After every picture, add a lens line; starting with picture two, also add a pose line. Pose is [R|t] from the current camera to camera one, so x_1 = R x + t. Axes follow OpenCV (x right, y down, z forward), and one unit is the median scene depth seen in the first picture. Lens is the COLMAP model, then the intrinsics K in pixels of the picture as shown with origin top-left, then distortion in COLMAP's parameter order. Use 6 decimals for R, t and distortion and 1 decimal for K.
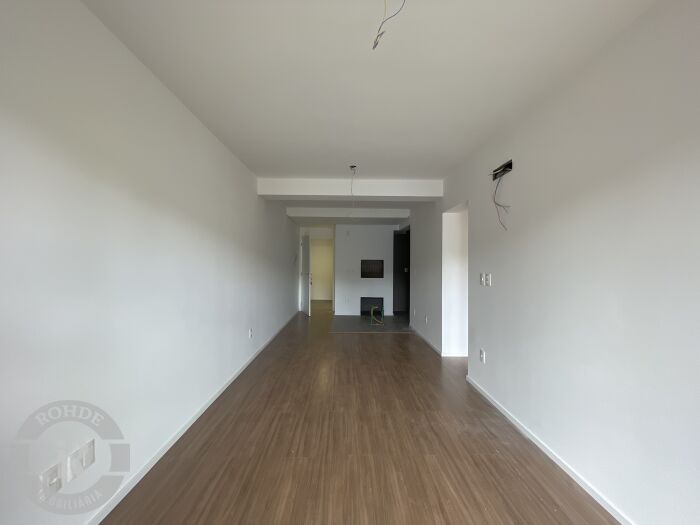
lens RADIAL K [[281.2, 0, 350.0], [0, 281.2, 262.5], [0, 0, 1]] dist [-0.001554, -0.000032]
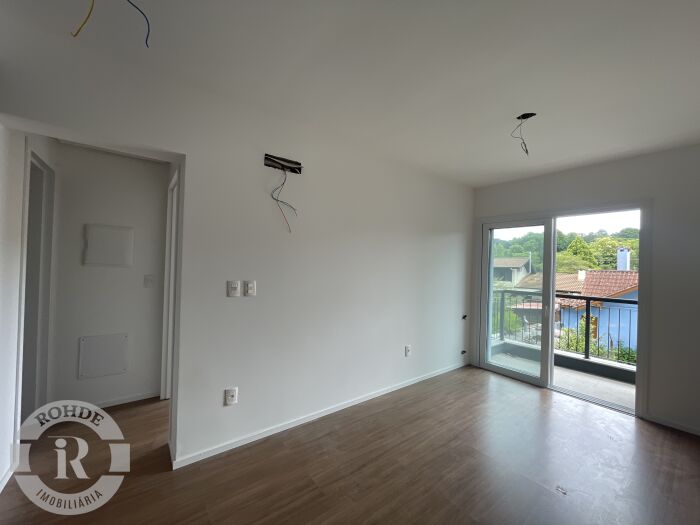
lens RADIAL K [[281.2, 0, 350.0], [0, 281.2, 262.5], [0, 0, 1]] dist [-0.001554, -0.000032]
pose [[-0.591108, -0.016705, 0.806419, -0.366185], [-0.038734, 0.999220, -0.007694, -0.018072], [-0.805662, -0.035784, -0.591294, 1.565142]]
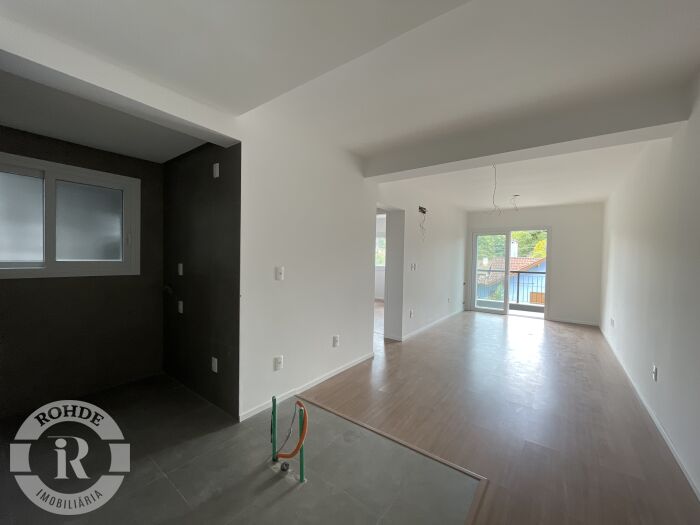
lens RADIAL K [[281.2, 0, 350.0], [0, 281.2, 262.5], [0, 0, 1]] dist [-0.001554, -0.000032]
pose [[-0.779189, -0.015807, 0.626590, -0.347160], [-0.011818, 0.999875, 0.010528, 0.028207], [-0.626678, 0.000798, -0.779278, 3.465684]]
